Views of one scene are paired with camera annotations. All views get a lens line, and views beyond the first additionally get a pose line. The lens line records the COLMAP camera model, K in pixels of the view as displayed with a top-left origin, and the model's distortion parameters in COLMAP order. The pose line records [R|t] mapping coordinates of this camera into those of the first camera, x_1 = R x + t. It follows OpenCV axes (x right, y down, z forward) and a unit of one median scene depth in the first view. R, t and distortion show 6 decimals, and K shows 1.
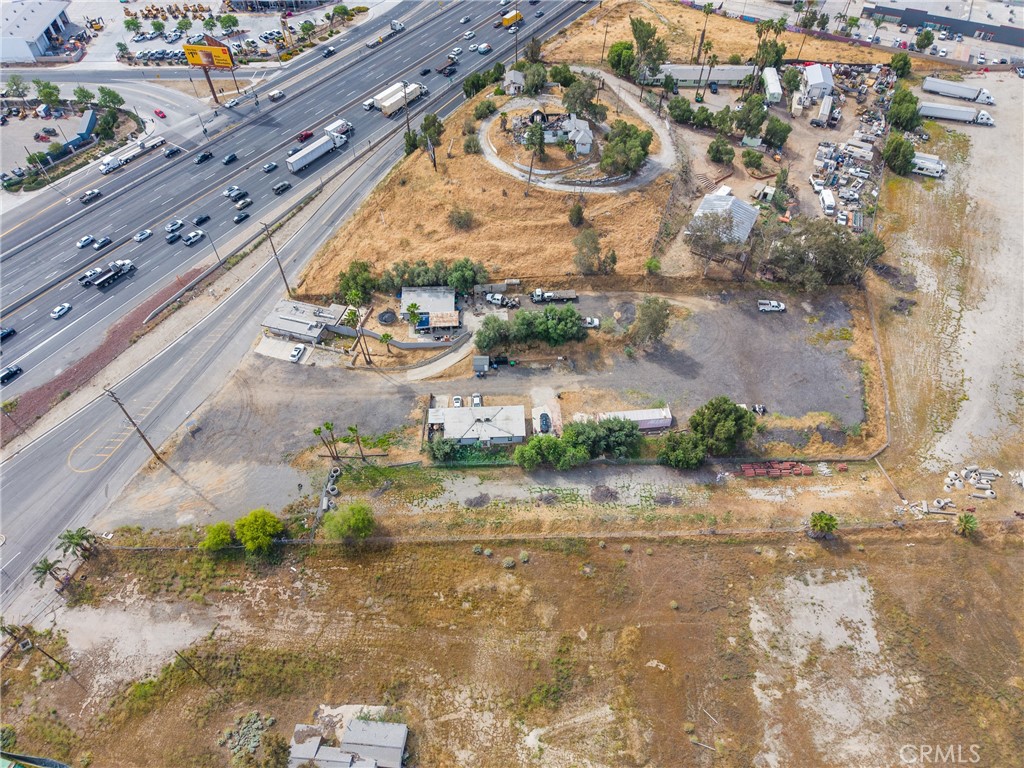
lens RADIAL K [[685.9, 0, 512.3], [0, 685.9, 379.9], [0, 0, 1]] dist [0.013498, -0.010301]
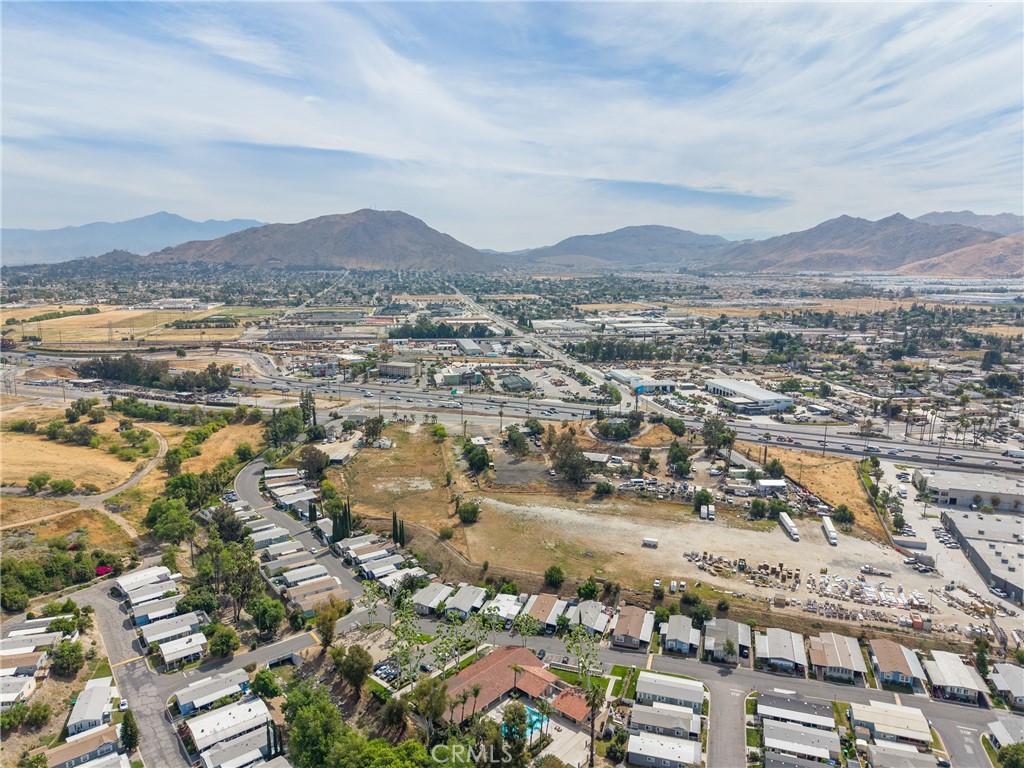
lens RADIAL K [[685.9, 0, 512.3], [0, 685.9, 379.9], [0, 0, 1]] dist [0.013498, -0.010301]
pose [[0.138227, 0.168187, -0.976016, 3.113010], [-0.759172, 0.650873, 0.004642, -0.265703], [0.636043, 0.740322, 0.217652, 0.216767]]
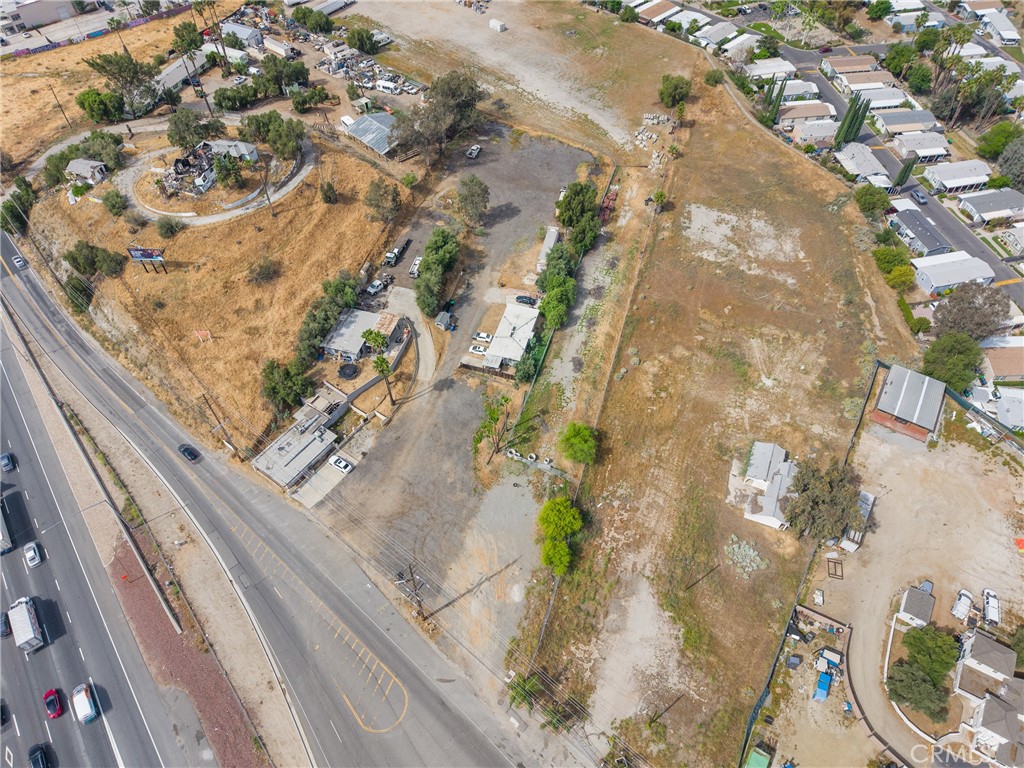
lens RADIAL K [[685.9, 0, 512.3], [0, 685.9, 379.9], [0, 0, 1]] dist [0.013498, -0.010301]
pose [[0.319777, -0.727482, 0.607052, -0.803276], [0.726351, 0.599622, 0.335958, -0.275336], [-0.608405, 0.333502, 0.720152, 0.236419]]
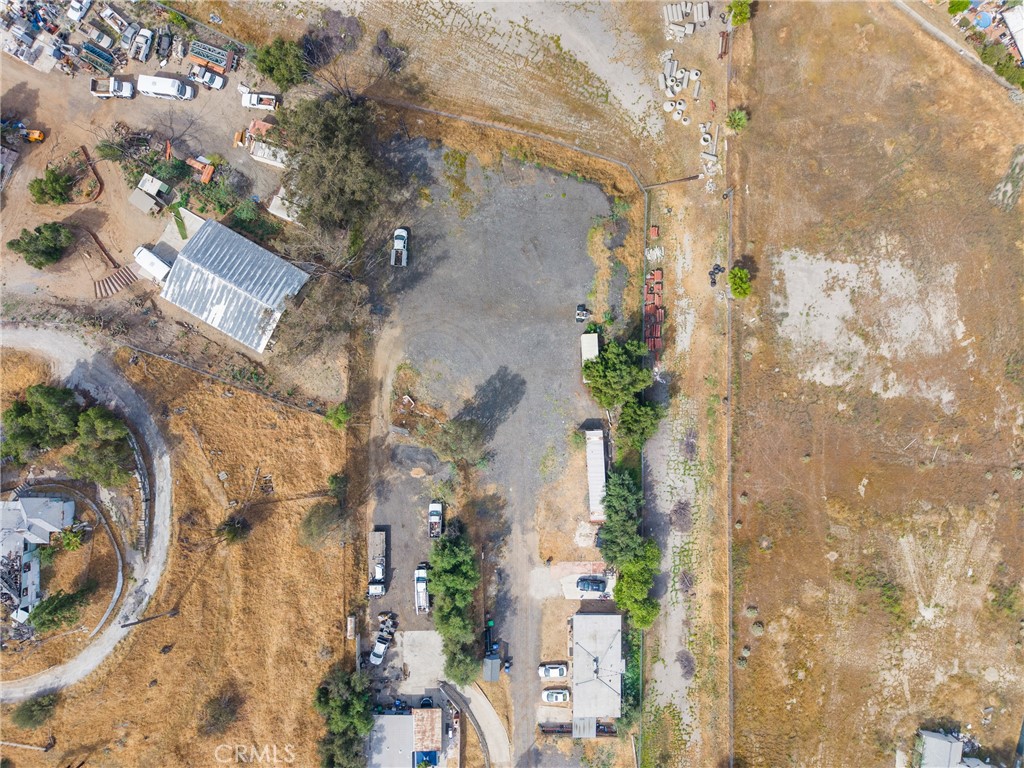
lens RADIAL K [[685.9, 0, 512.3], [0, 685.9, 379.9], [0, 0, 1]] dist [0.013498, -0.010301]
pose [[0.038539, -0.999203, 0.010358, 0.290246], [0.768715, 0.036268, 0.638562, -0.556677], [-0.638429, -0.016648, 0.769501, 0.470322]]
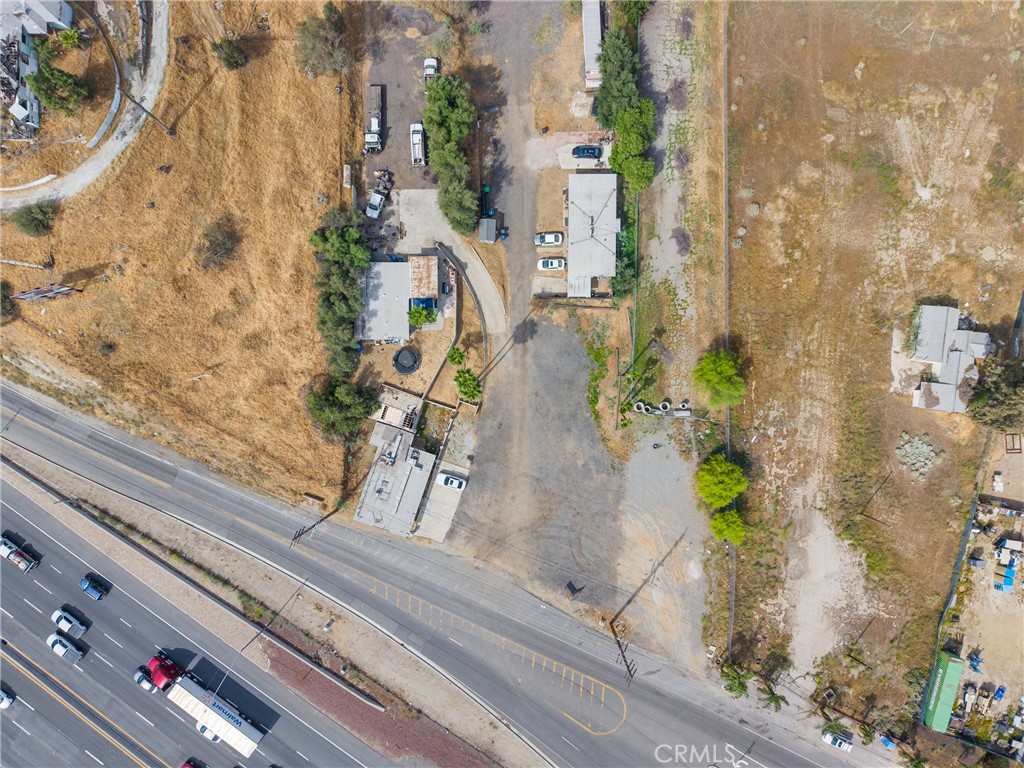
lens RADIAL K [[685.9, 0, 512.3], [0, 685.9, 379.9], [0, 0, 1]] dist [0.013498, -0.010301]
pose [[0.037907, -0.999156, 0.015811, -0.246639], [0.773999, 0.039365, 0.631962, -0.528473], [-0.632051, -0.011718, 0.774838, 0.452972]]
